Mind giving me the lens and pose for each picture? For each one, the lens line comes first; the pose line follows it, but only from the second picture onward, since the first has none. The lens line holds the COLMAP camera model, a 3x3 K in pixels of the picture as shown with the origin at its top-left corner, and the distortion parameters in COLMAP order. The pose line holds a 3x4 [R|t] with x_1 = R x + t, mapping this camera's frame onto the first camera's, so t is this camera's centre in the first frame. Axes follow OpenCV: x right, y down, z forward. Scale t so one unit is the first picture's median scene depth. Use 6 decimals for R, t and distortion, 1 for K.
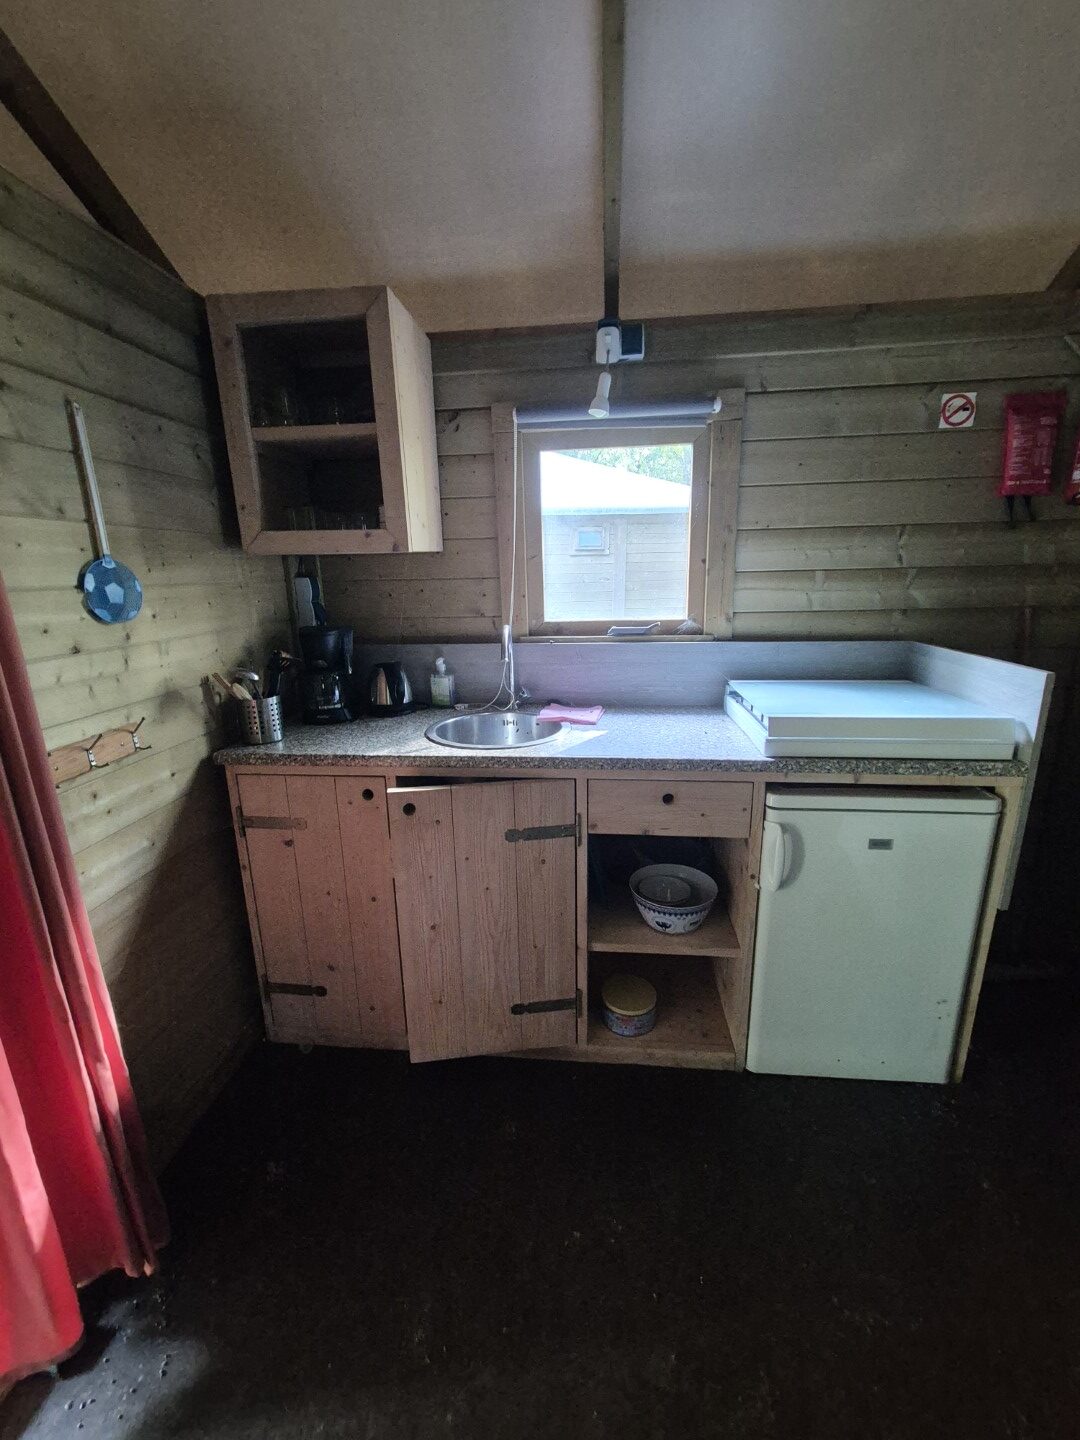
lens RADIAL K [[592.5, 0, 549.4], [0, 592.5, 720.8], [0, 0, 1]] dist [0.003425, 0.000633]
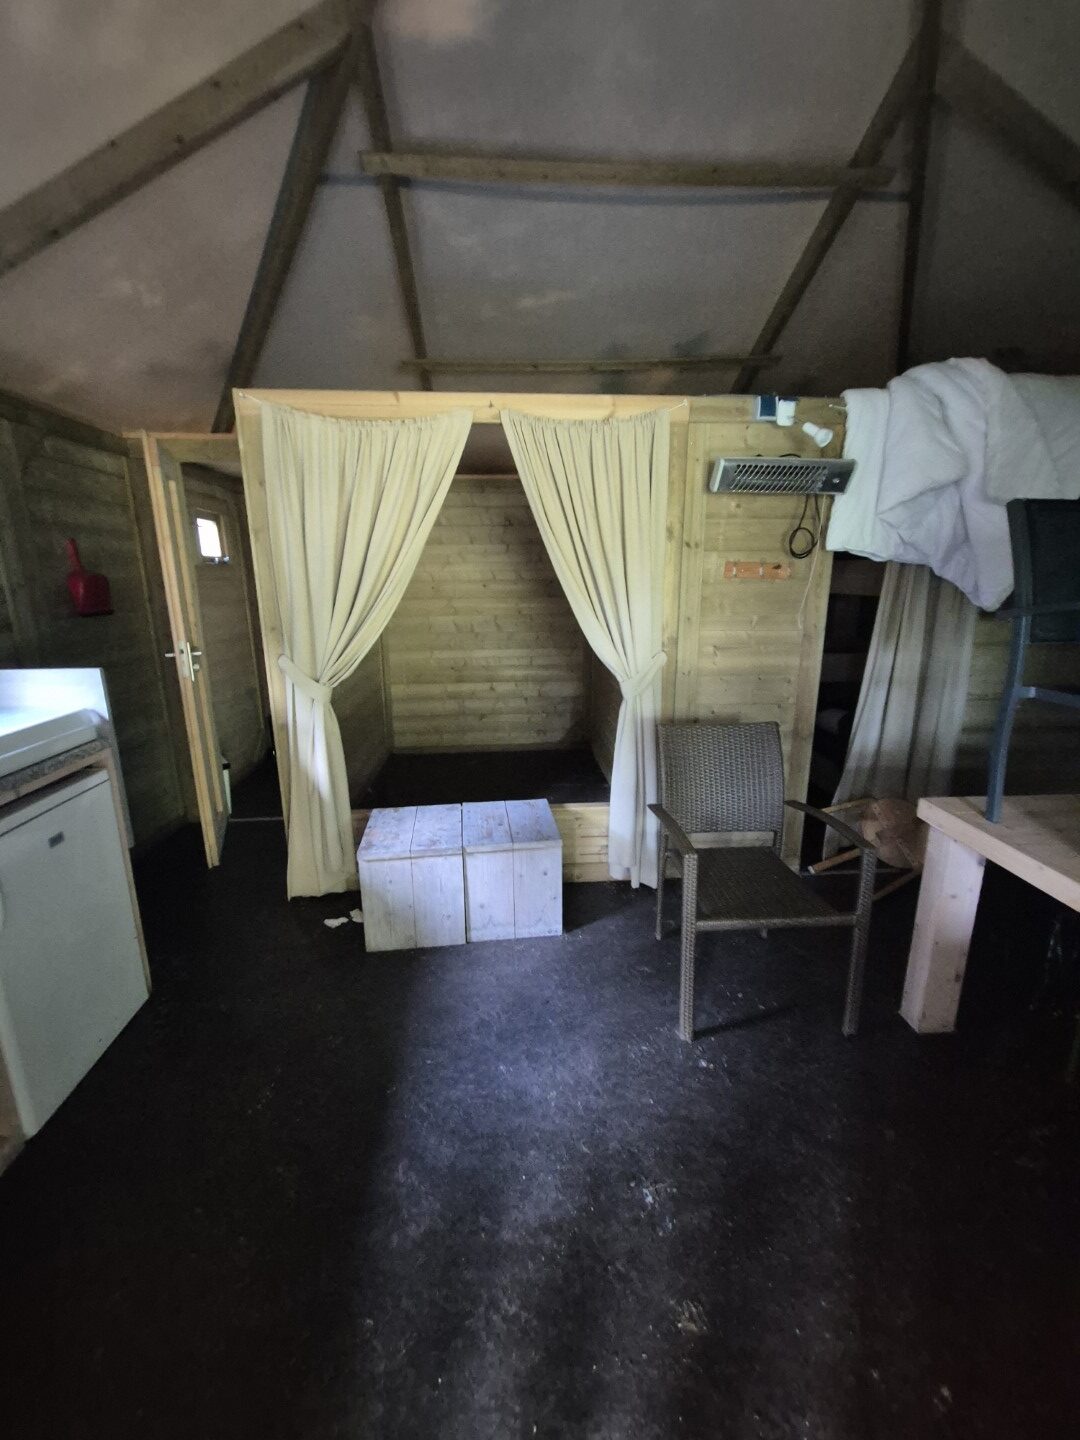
lens RADIAL K [[592.5, 0, 539.0], [0, 592.5, 716.3], [0, 0, 1]] dist [0.003425, 0.000633]
pose [[-0.165539, -0.210832, 0.963404, -0.511196], [0.256626, 0.934019, 0.248497, -0.044026], [-0.952229, 0.288370, -0.100512, 0.152047]]
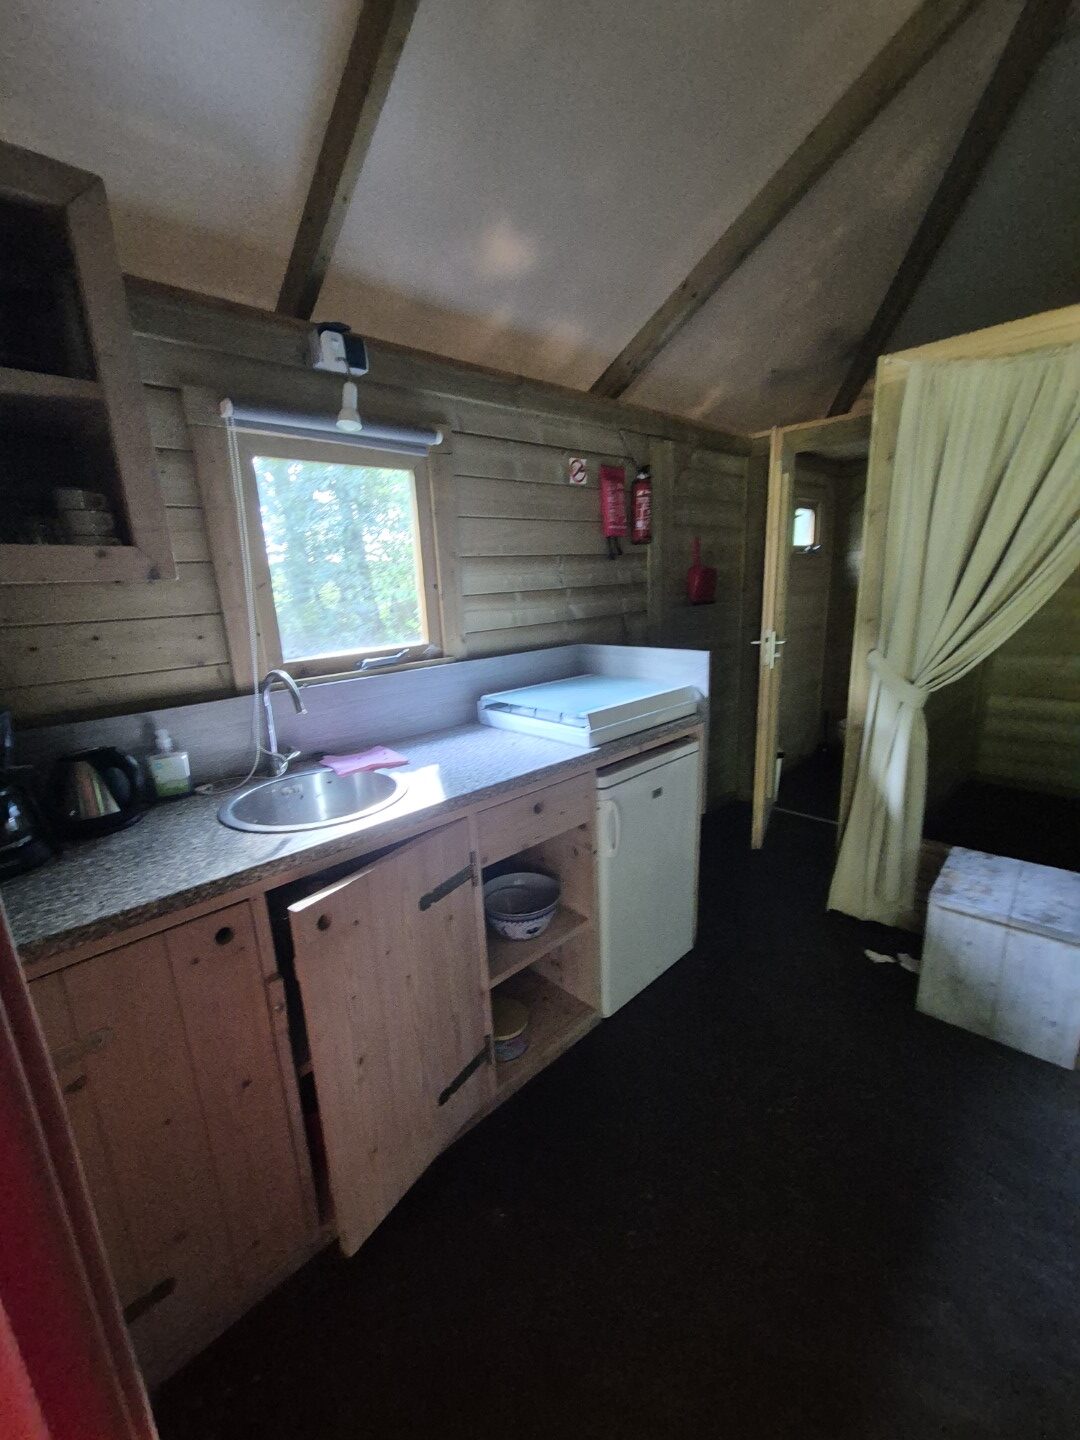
lens RADIAL K [[592.5, 0, 524.0], [0, 592.5, 727.4], [0, 0, 1]] dist [0.003425, 0.000633]
pose [[0.659664, -0.193002, 0.726356, -0.476066], [0.218434, 0.973979, 0.060420, -0.066368], [-0.719117, 0.118804, 0.684657, 0.239050]]
